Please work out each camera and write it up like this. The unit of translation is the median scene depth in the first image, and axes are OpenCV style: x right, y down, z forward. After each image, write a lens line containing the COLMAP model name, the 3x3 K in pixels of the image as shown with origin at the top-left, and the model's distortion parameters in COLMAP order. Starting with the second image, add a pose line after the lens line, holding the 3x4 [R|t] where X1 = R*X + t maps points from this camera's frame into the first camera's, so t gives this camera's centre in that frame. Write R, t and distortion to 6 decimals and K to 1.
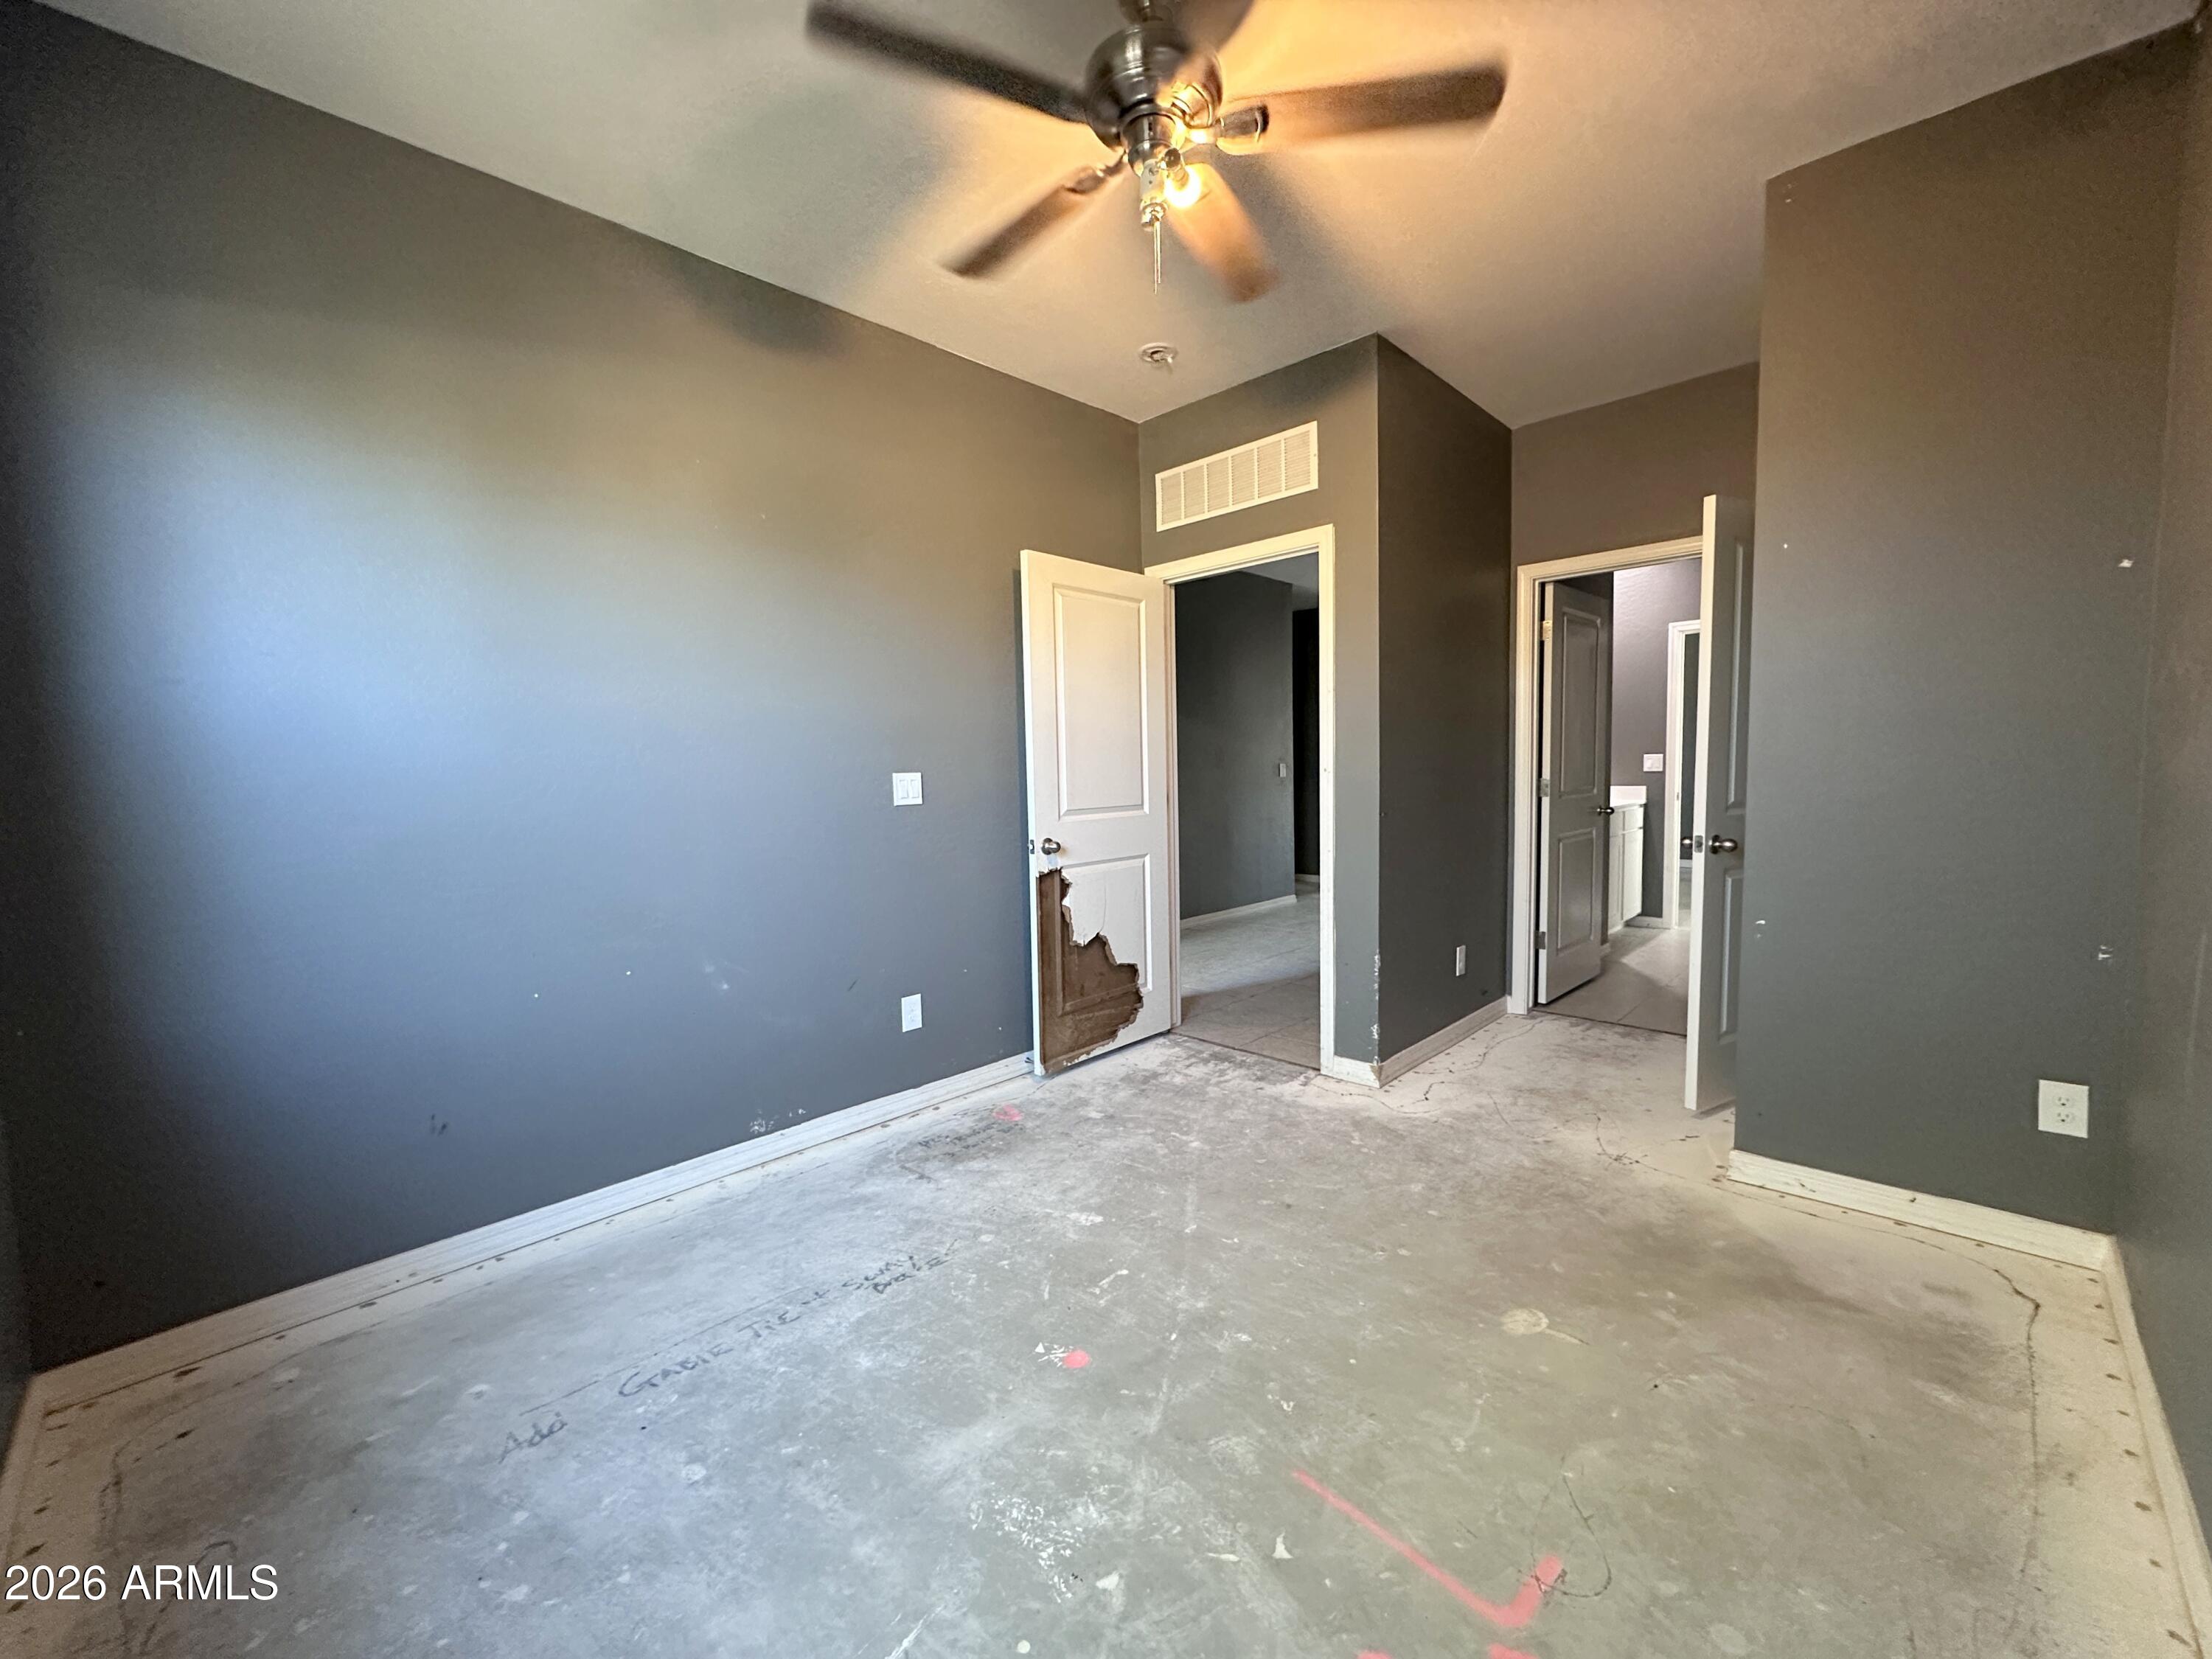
lens RADIAL K [[882.5, 0, 1105.2], [0, 882.5, 831.6], [0, 0, 1]] dist [0.000362, 0.000197]
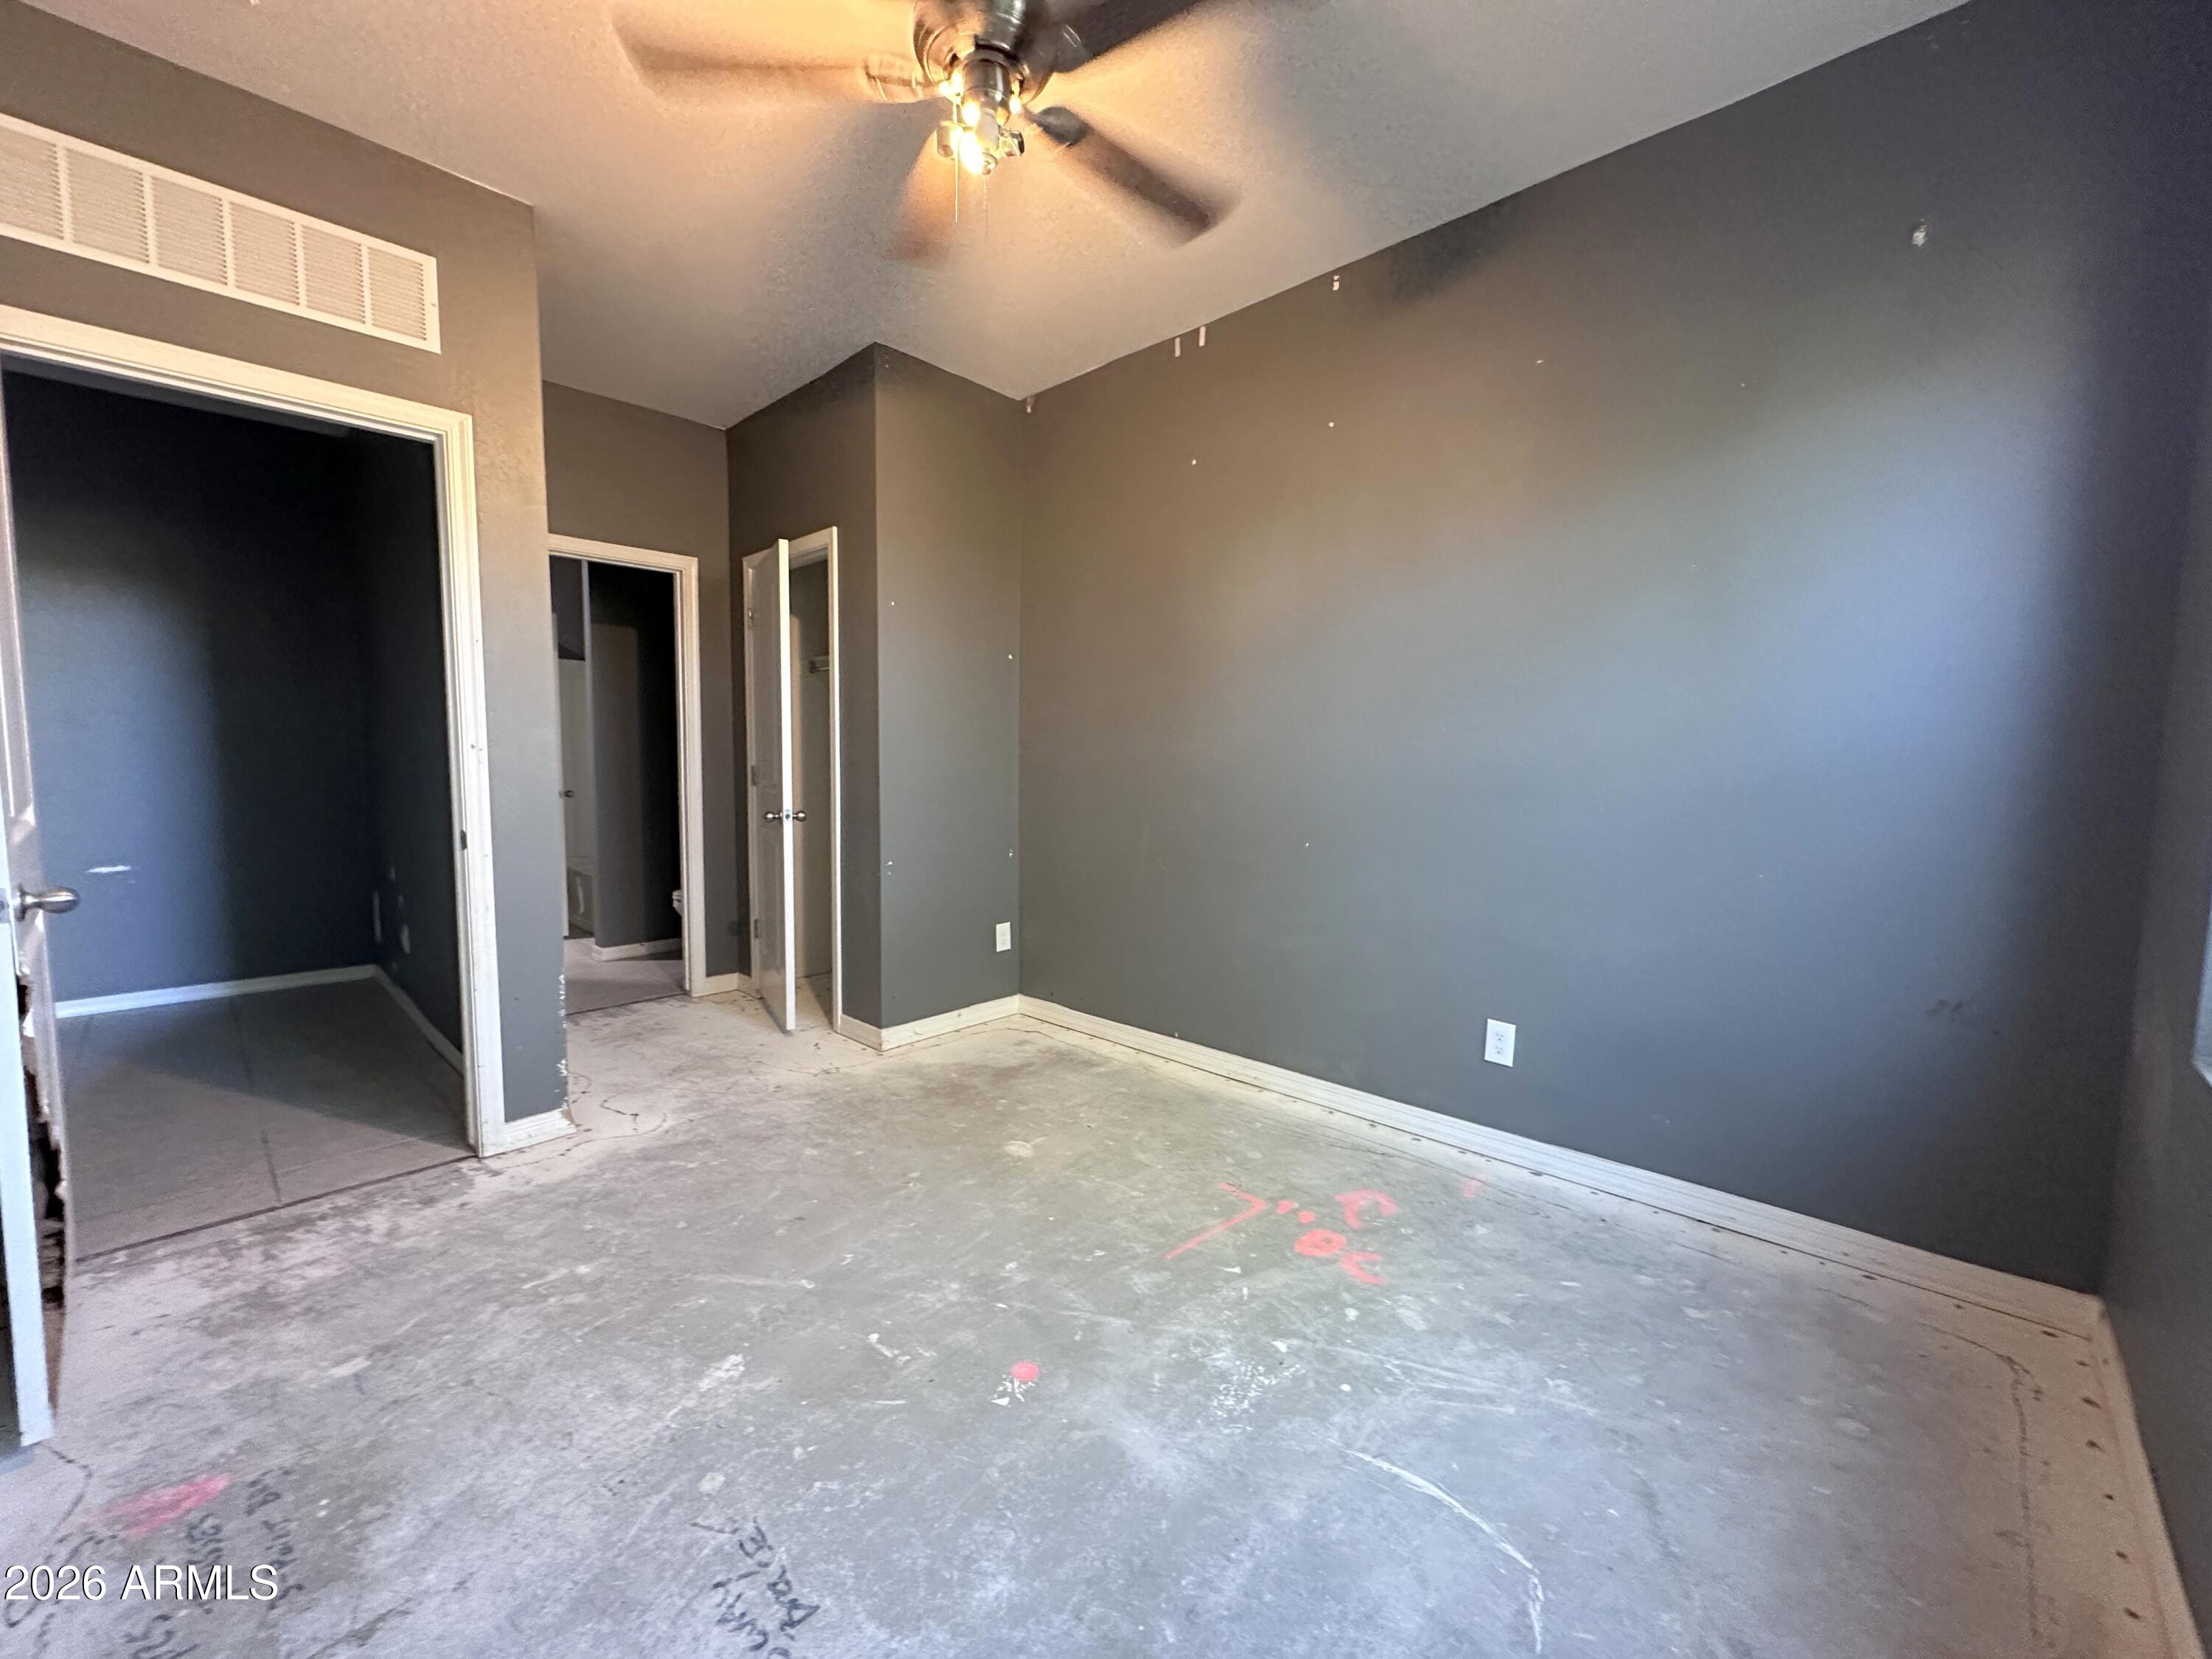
lens RADIAL K [[882.5, 0, 1106.5], [0, 882.5, 832.3], [0, 0, 1]] dist [0.000362, 0.000197]
pose [[-0.017677, -0.059958, 0.998044, -0.732081], [0.065371, 0.995995, 0.060992, -0.012913], [-0.997704, 0.066322, -0.013686, 0.704885]]
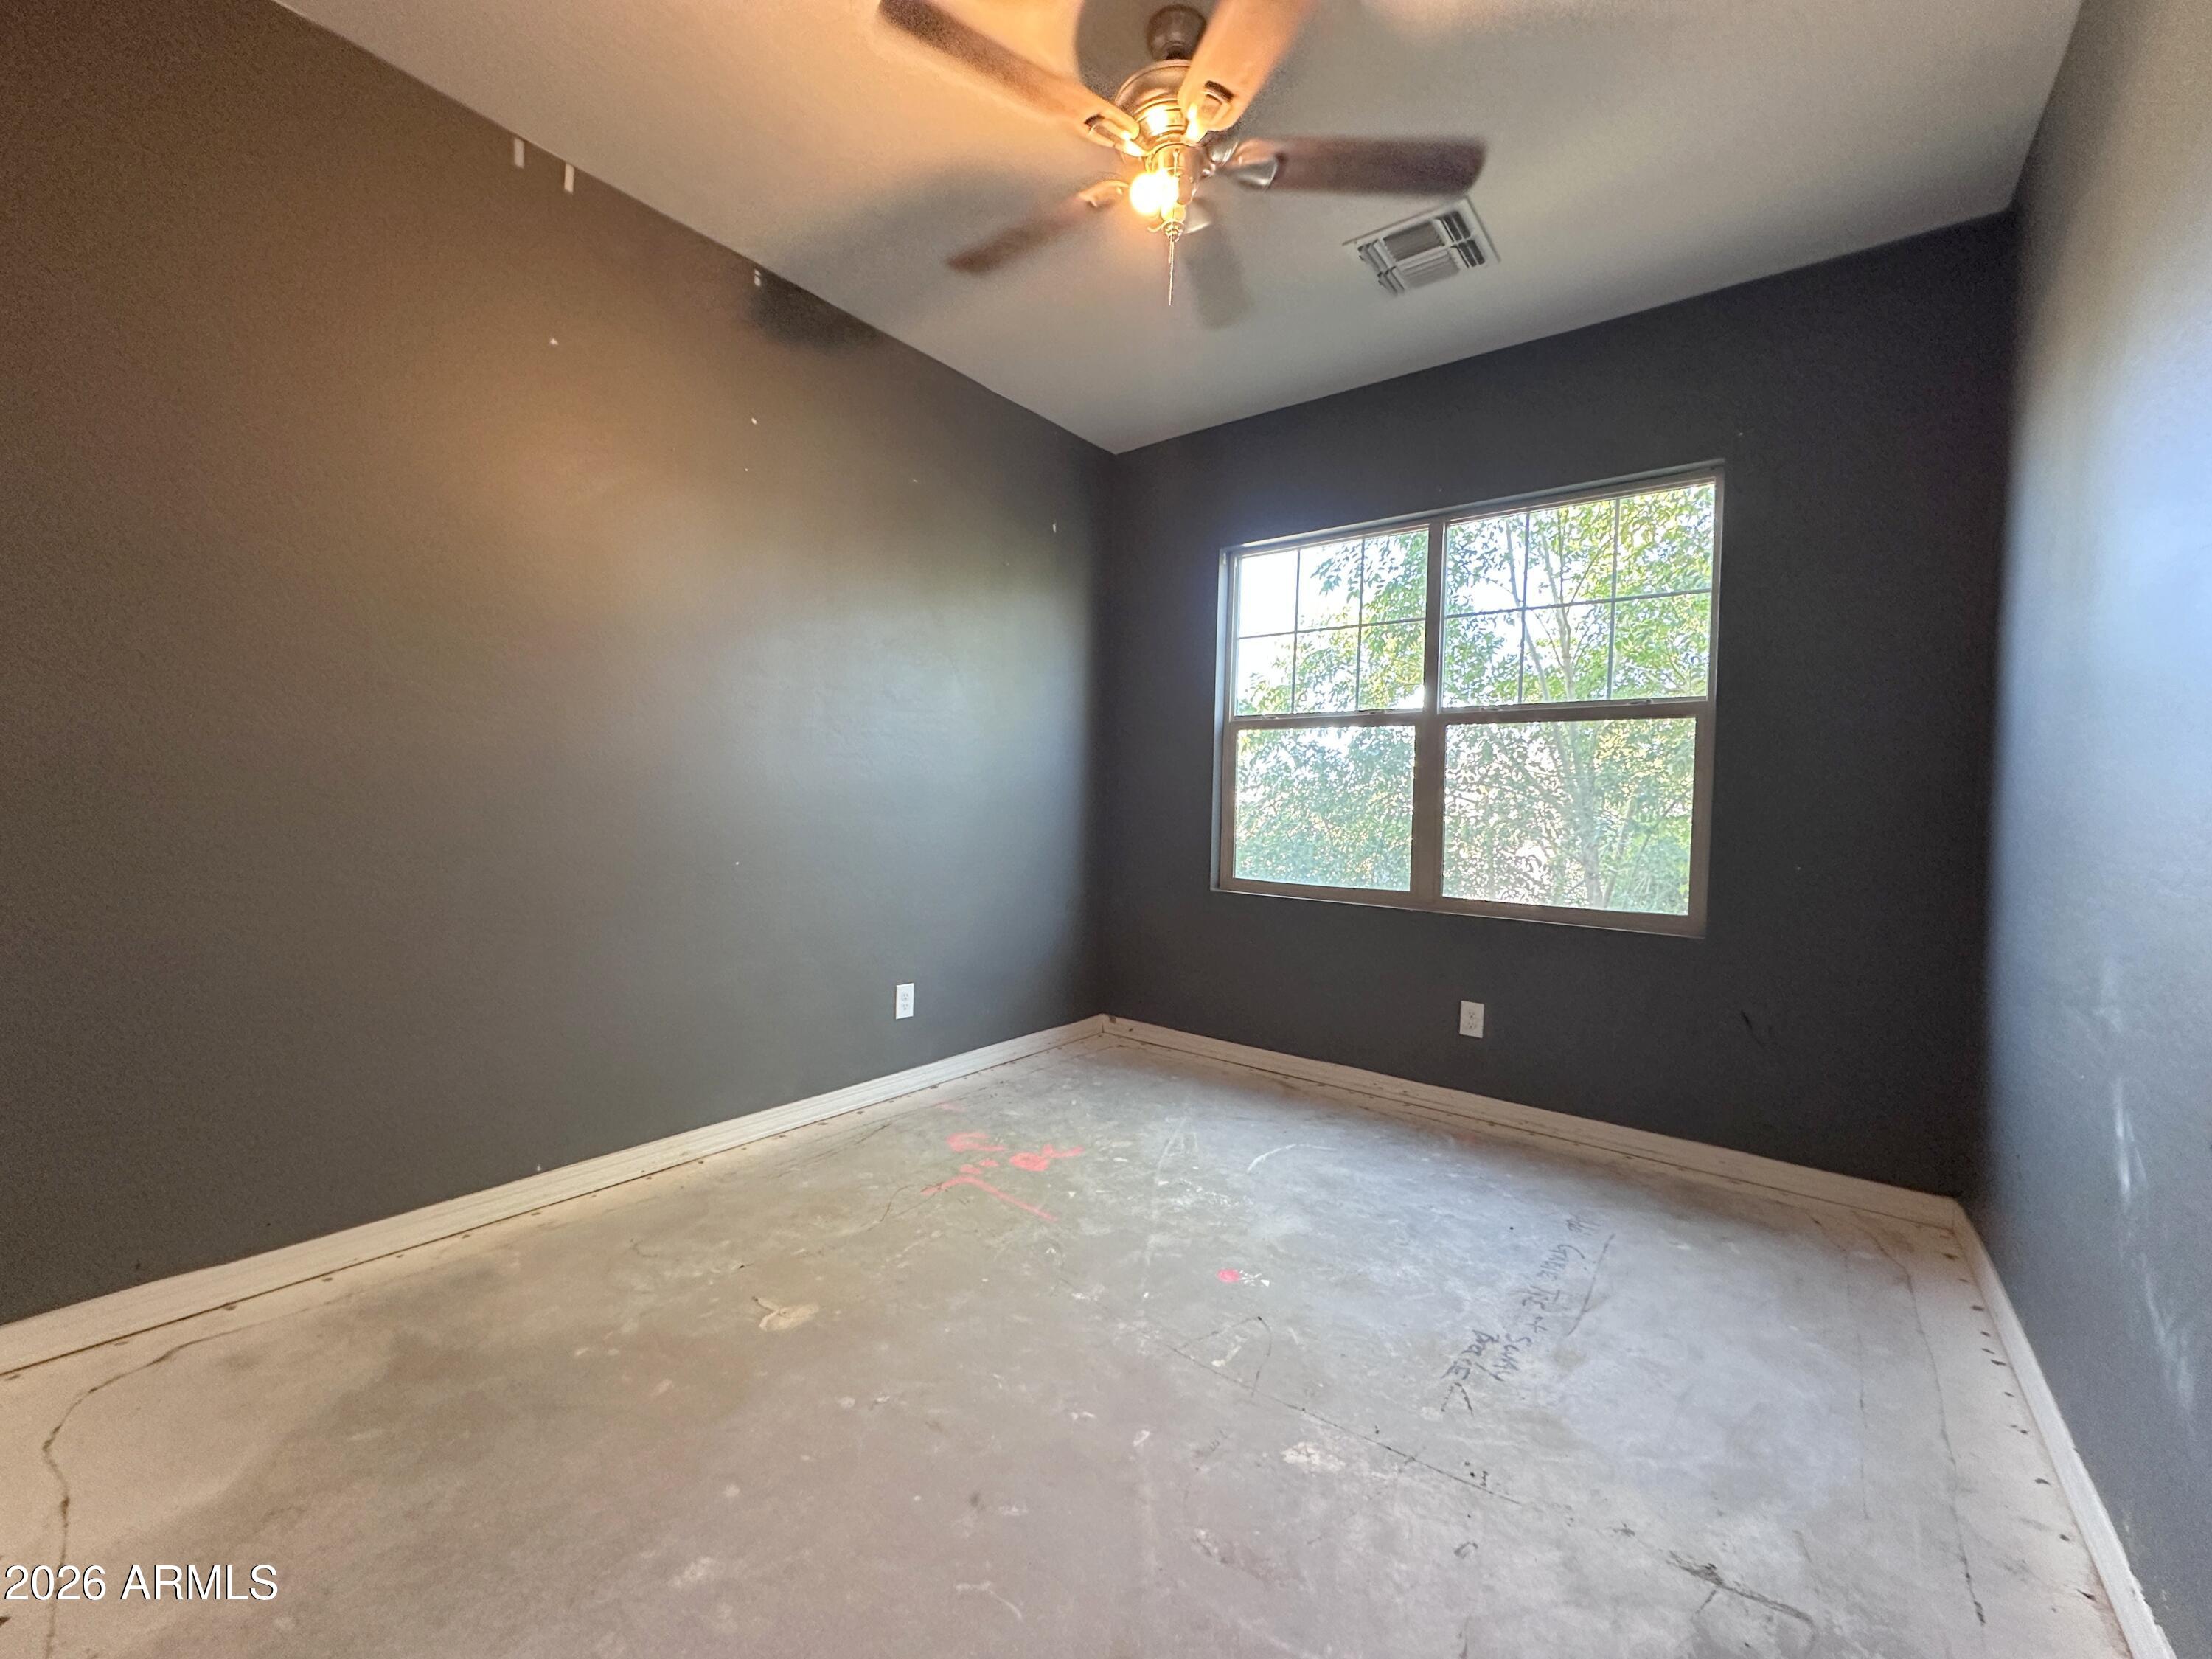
lens RADIAL K [[882.5, 0, 1114.0], [0, 882.5, 825.2], [0, 0, 1]] dist [0.000362, 0.000197]
pose [[-0.992340, 0.001544, -0.123526, 0.199313], [-0.010399, 0.995328, 0.095988, -0.064942], [0.123097, 0.096537, -0.987688, 1.616513]]
